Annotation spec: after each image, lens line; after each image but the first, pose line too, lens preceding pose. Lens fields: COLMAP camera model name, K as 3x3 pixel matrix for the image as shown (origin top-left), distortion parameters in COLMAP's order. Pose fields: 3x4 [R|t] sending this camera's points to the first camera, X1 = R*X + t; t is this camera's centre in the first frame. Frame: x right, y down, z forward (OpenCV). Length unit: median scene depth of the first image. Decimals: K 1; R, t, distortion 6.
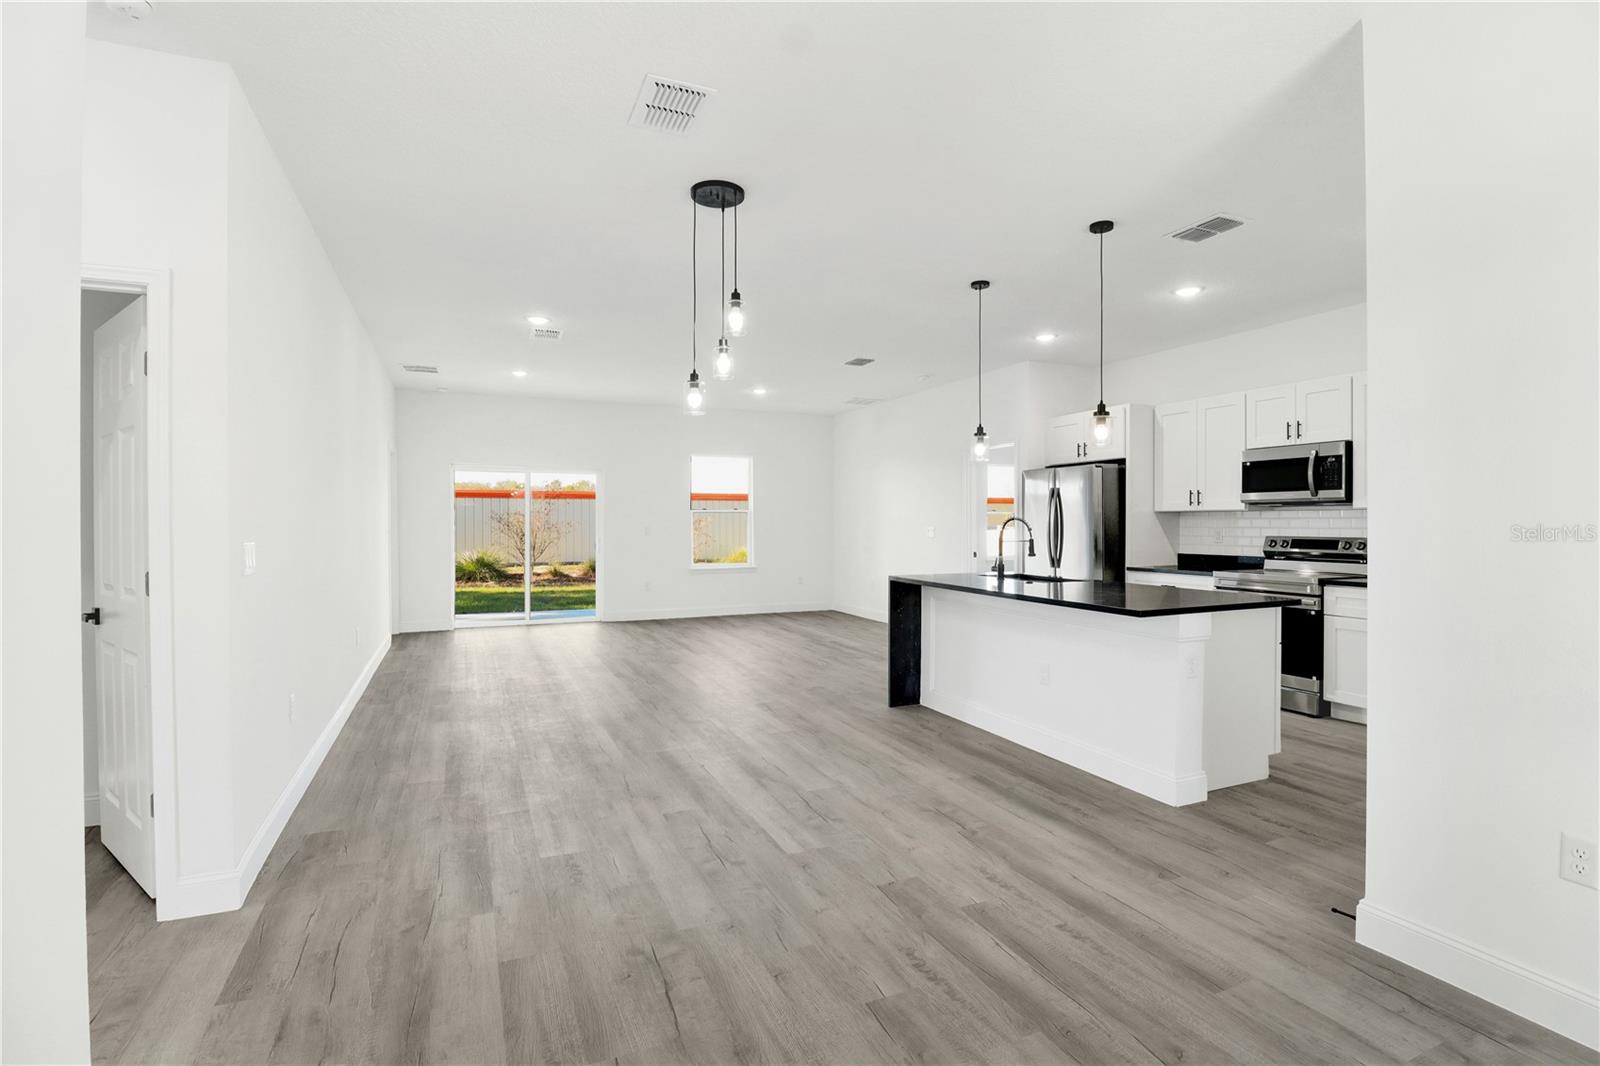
lens RADIAL K [[755.7, 0, 809.1], [0, 755.7, 526.4], [0, 0, 1]] dist [-0.004579, -0.000764]
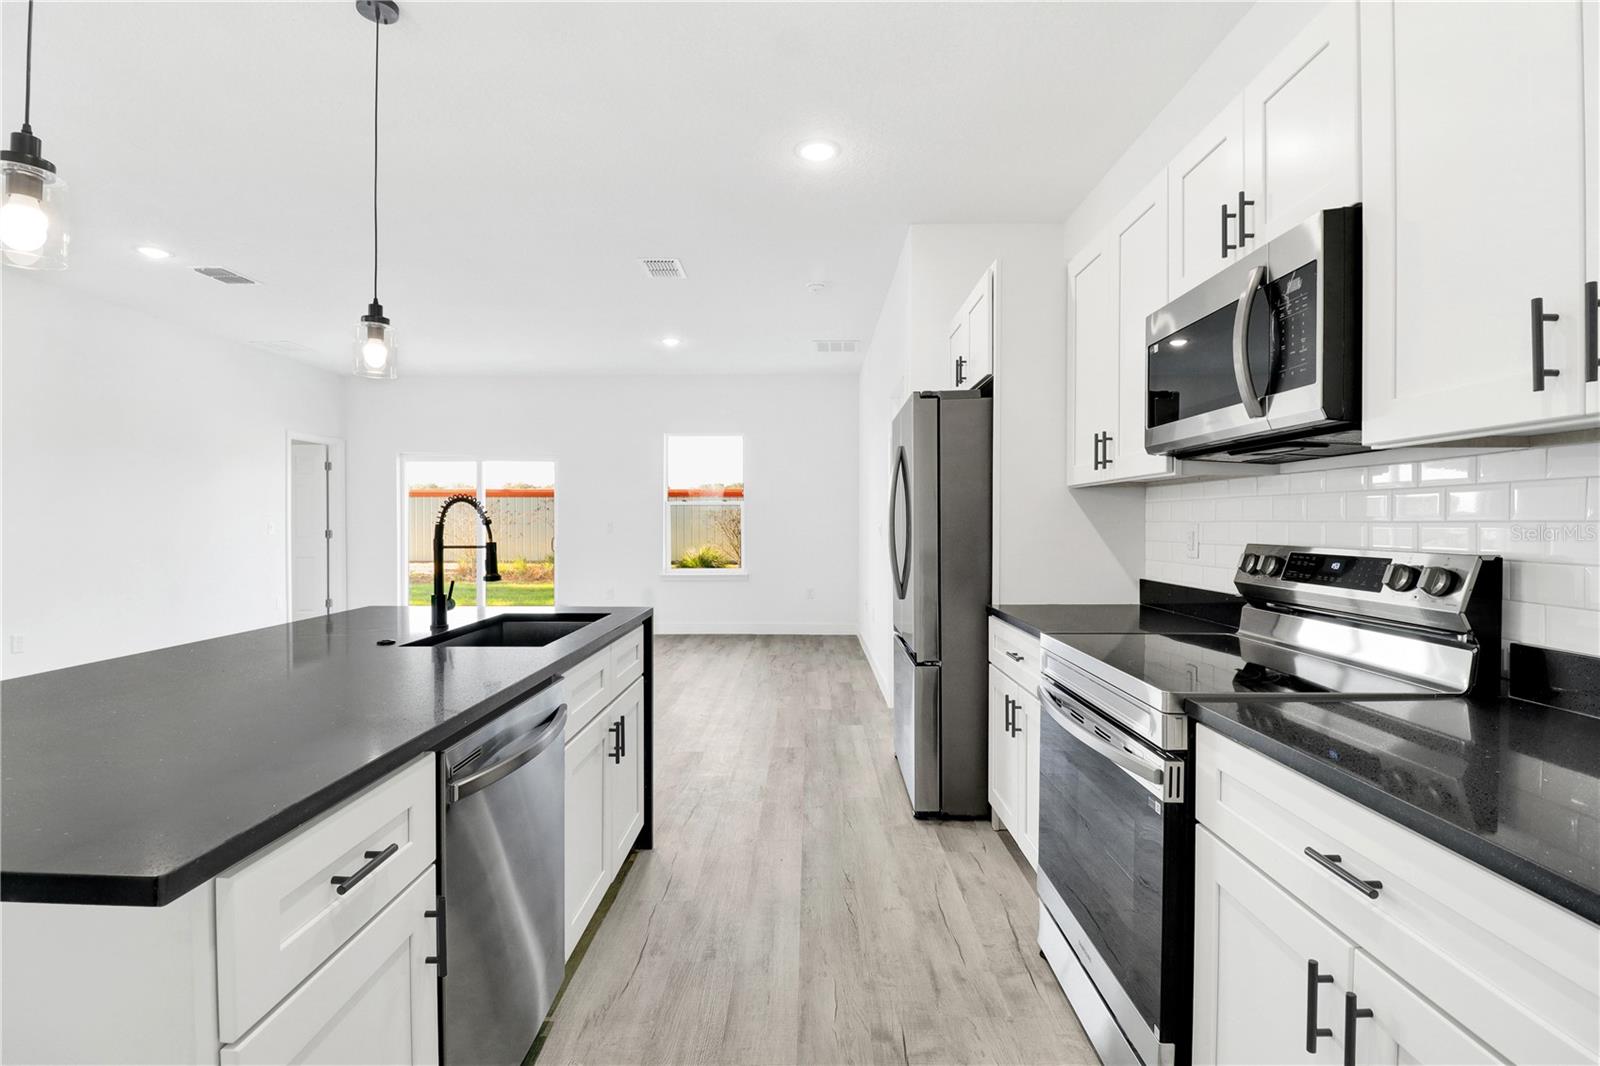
lens RADIAL K [[755.7, 0, 809.5], [0, 755.7, 532.5], [0, 0, 1]] dist [-0.004579, -0.000764]
pose [[0.910931, 0.007483, -0.412492, 0.621644], [-0.004402, 0.999955, 0.008418, 0.005629], [0.412536, -0.005852, 0.910923, 0.632145]]
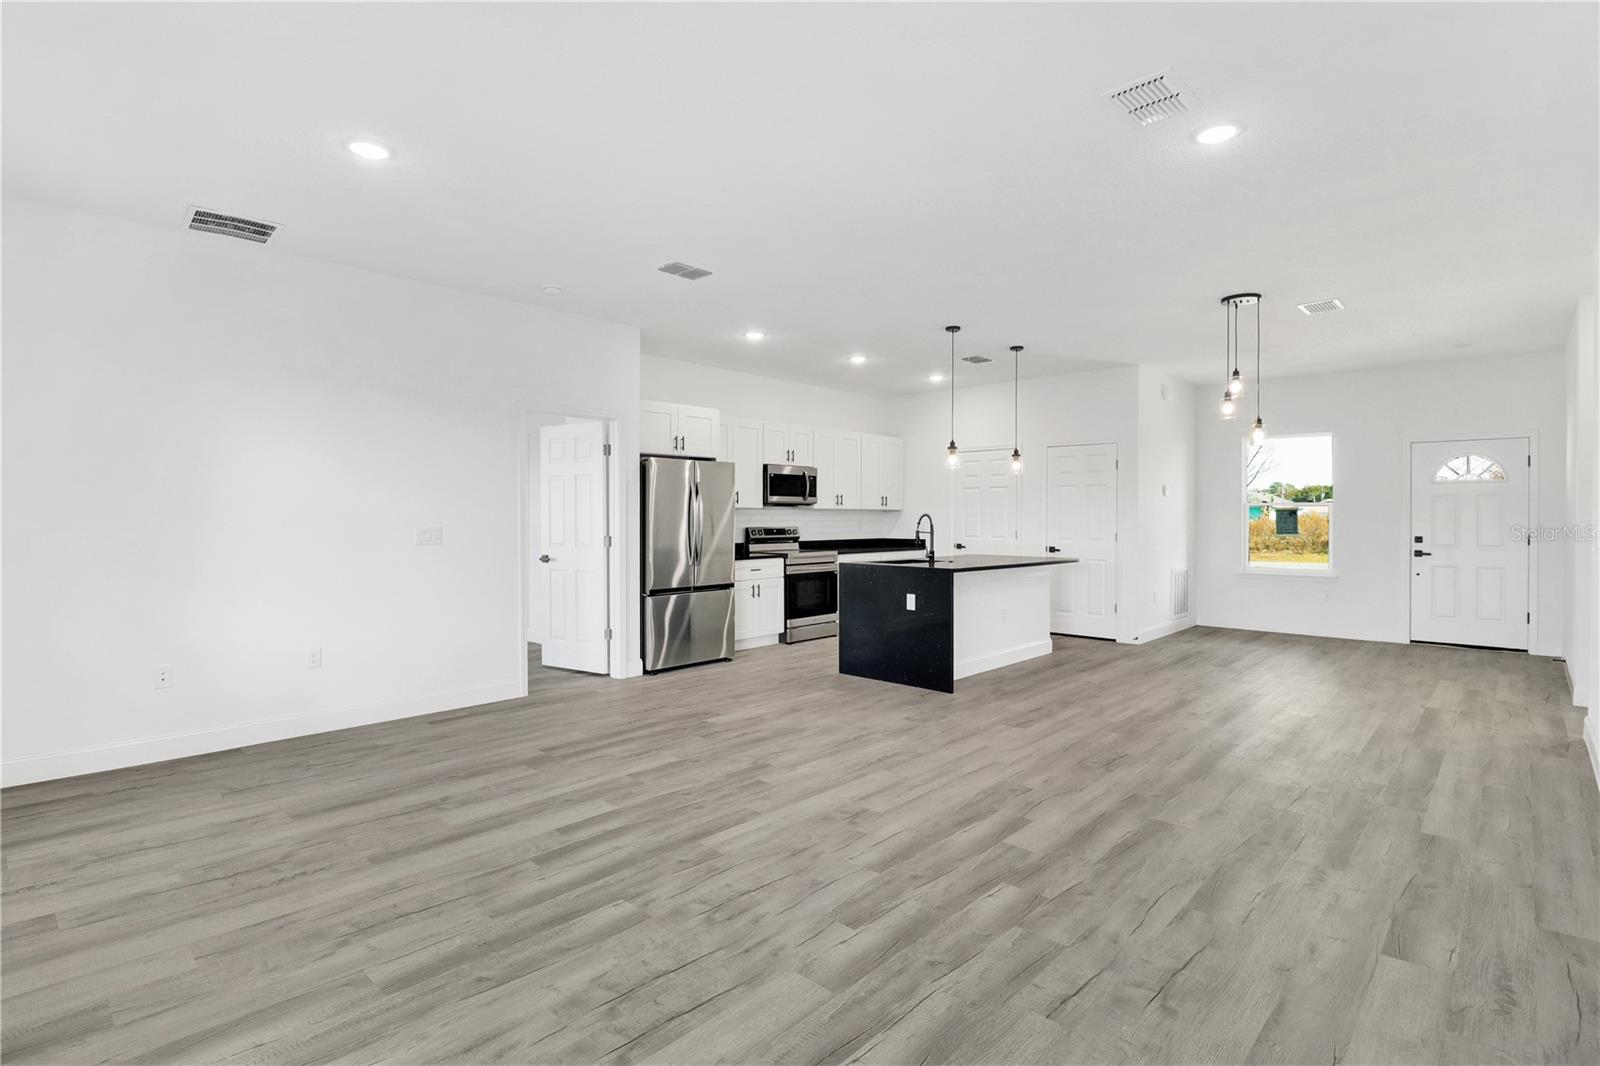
lens RADIAL K [[755.7, 0, 798.9], [0, 755.7, 531.5], [0, 0, 1]] dist [-0.004579, -0.000764]
pose [[-0.375114, -0.022674, 0.926701, -0.777258], [0.000690, 0.999694, 0.024739, -0.015052], [-0.926979, 0.009920, -0.374983, 1.582818]]
